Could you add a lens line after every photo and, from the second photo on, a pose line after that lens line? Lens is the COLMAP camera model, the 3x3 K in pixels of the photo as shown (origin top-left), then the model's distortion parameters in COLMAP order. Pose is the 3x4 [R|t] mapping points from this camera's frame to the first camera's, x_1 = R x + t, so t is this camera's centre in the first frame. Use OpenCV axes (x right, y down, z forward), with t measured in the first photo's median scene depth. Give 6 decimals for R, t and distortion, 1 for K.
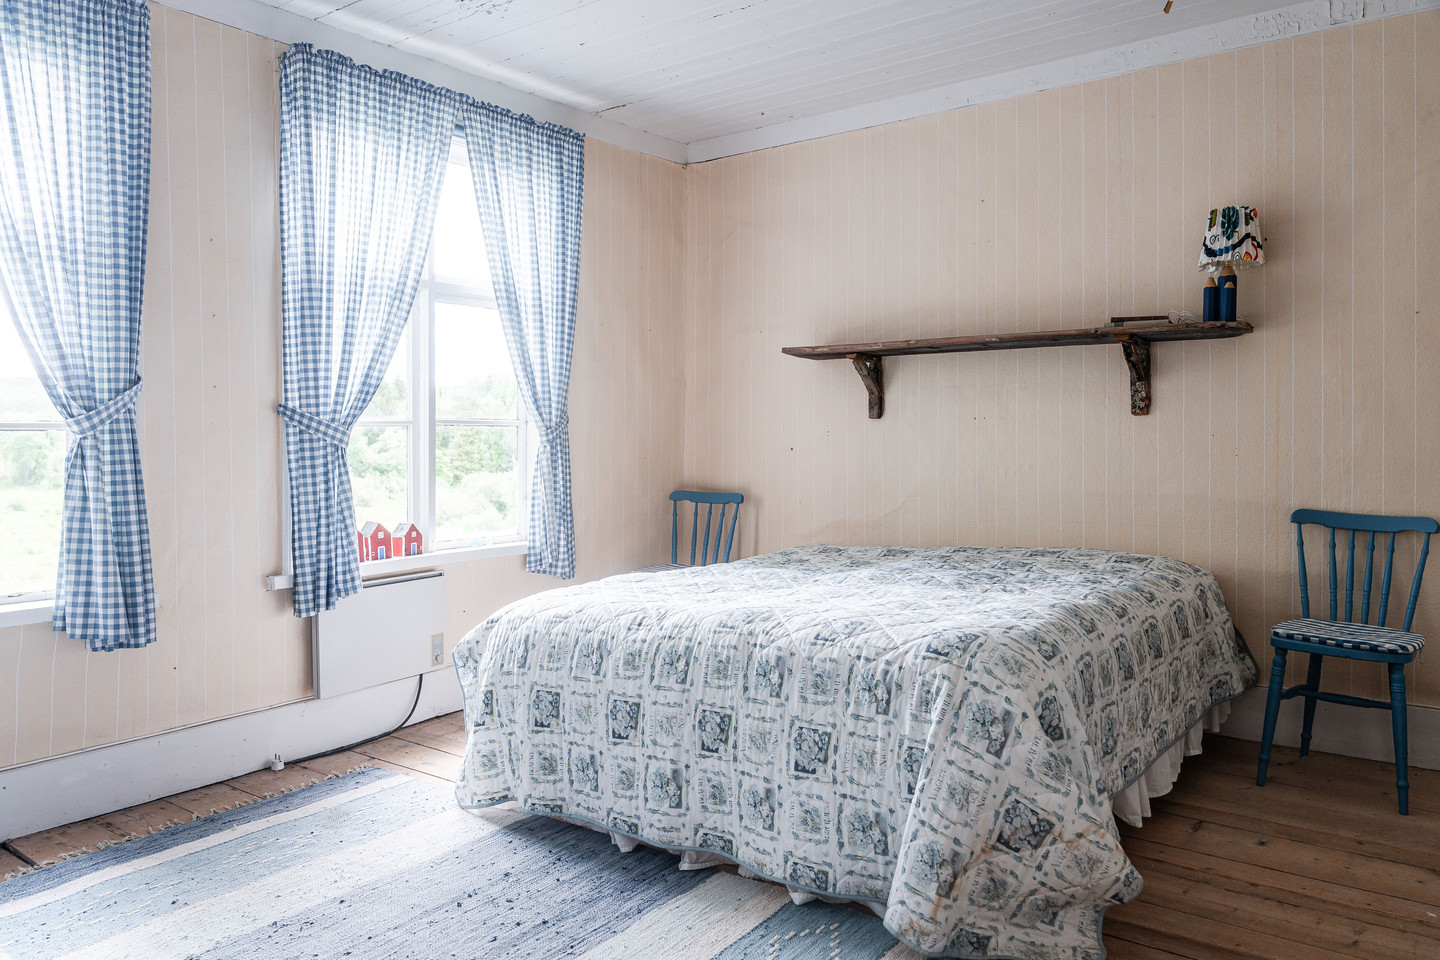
lens RADIAL K [[1051.2, 0, 720.0], [0, 1051.2, 480.0], [0, 0, 1]] dist [-0.000247, -0.000127]
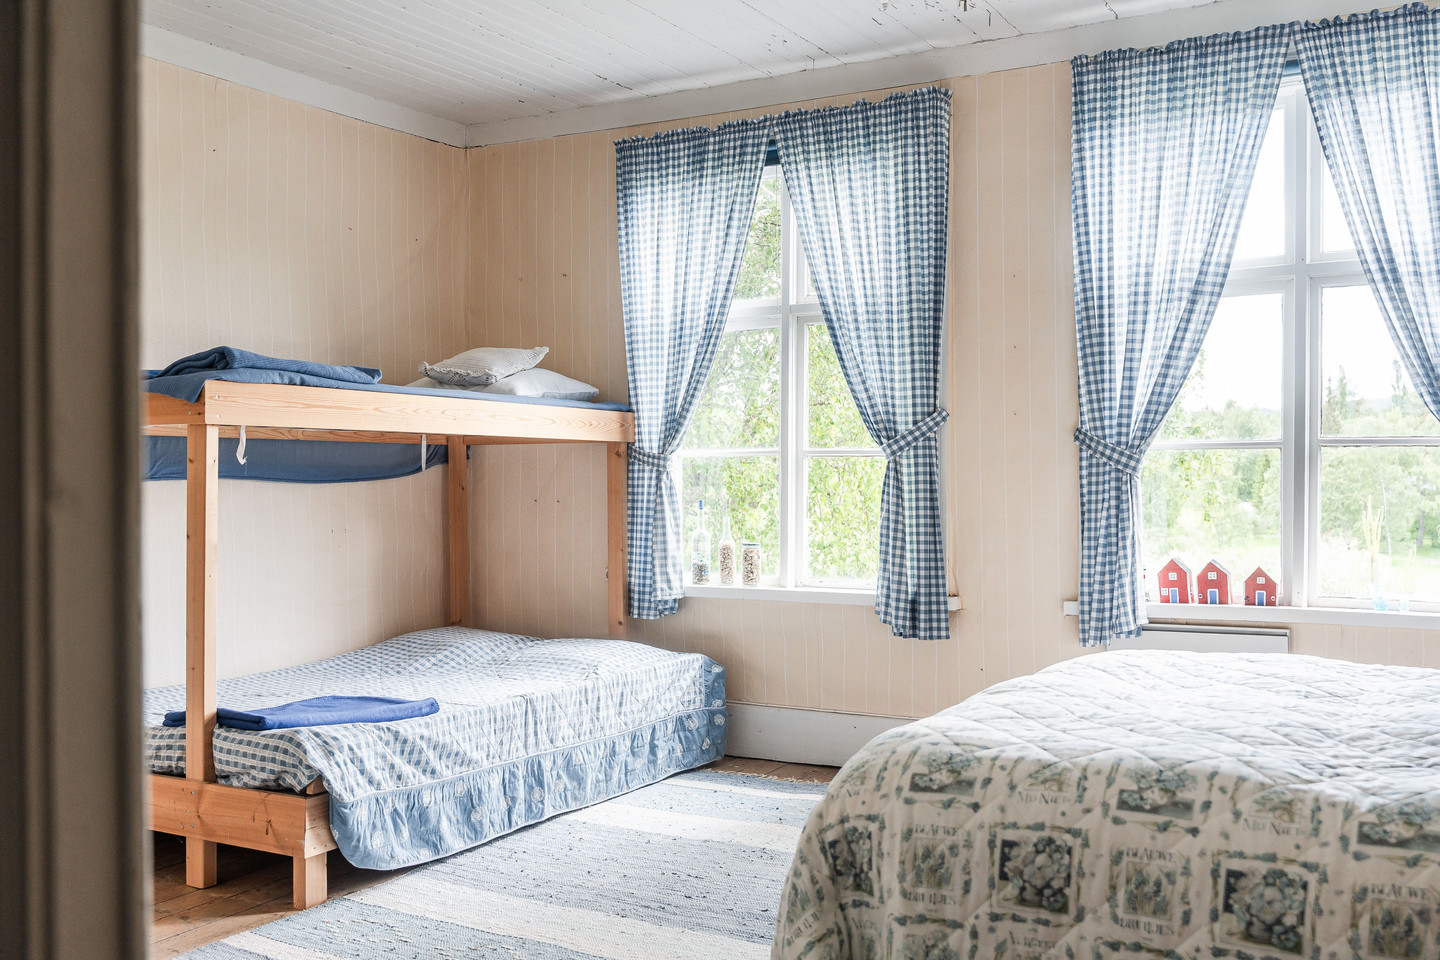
lens RADIAL K [[1287.3, 0, 720.0], [0, 1287.3, 480.0], [0, 0, 1]] dist [0.056058, -0.000537]
pose [[0.126683, 0.022019, -0.991699, 0.727649], [-0.038499, 0.999109, 0.017266, -0.030830], [0.991196, 0.035992, 0.127418, 0.506463]]
